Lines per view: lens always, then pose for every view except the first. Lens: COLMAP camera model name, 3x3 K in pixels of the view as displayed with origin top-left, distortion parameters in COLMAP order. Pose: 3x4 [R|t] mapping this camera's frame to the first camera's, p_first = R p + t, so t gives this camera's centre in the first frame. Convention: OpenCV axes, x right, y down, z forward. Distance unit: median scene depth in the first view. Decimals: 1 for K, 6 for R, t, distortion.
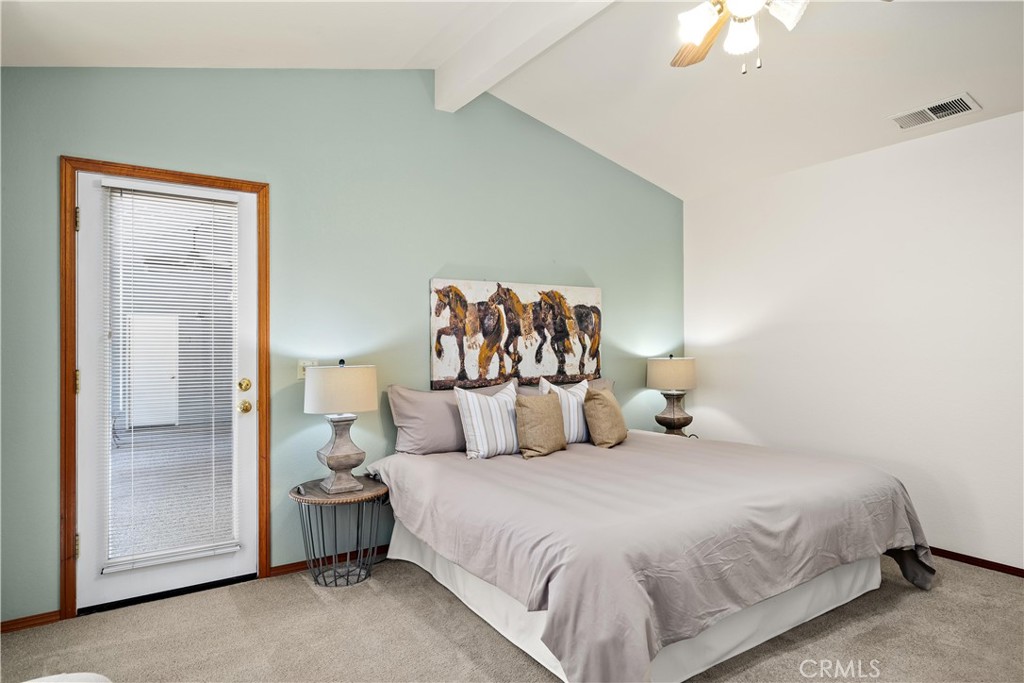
lens RADIAL K [[602.6, 0, 511.5], [0, 602.6, 342.2], [0, 0, 1]] dist [0.005038, 0.001380]
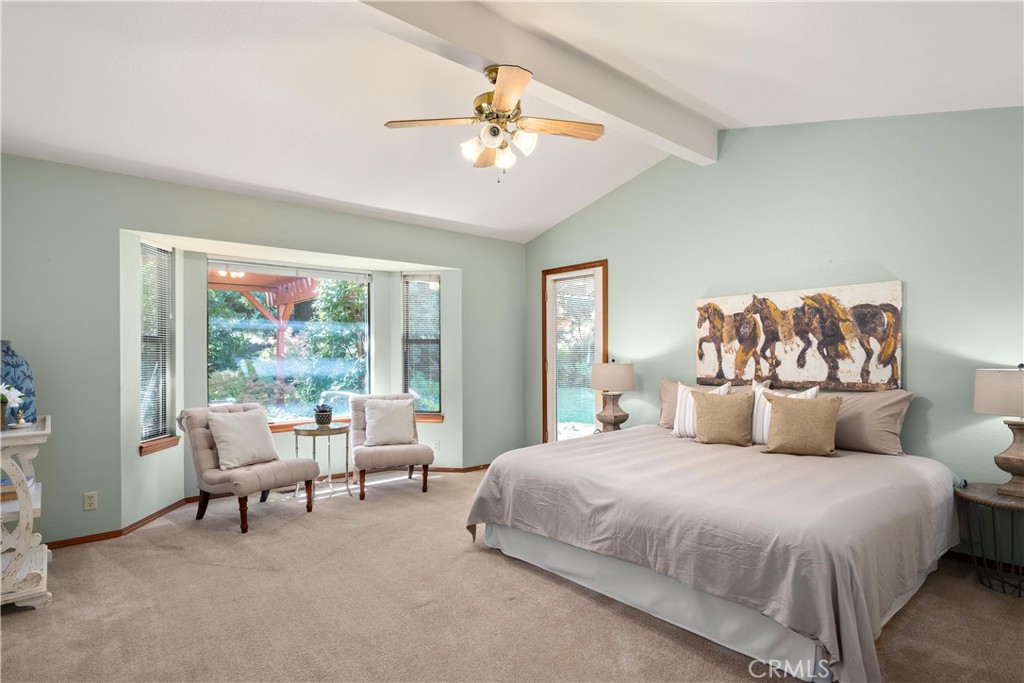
lens RADIAL K [[545.9, 0, 511.4], [0, 545.9, 345.5], [0, 0, 1]] dist [0.005650, 0.001038]
pose [[0.113575, -0.005858, -0.993512, 0.928950], [0.012189, 0.999916, -0.004503, -0.004613], [0.993455, -0.011599, 0.113637, 0.430196]]
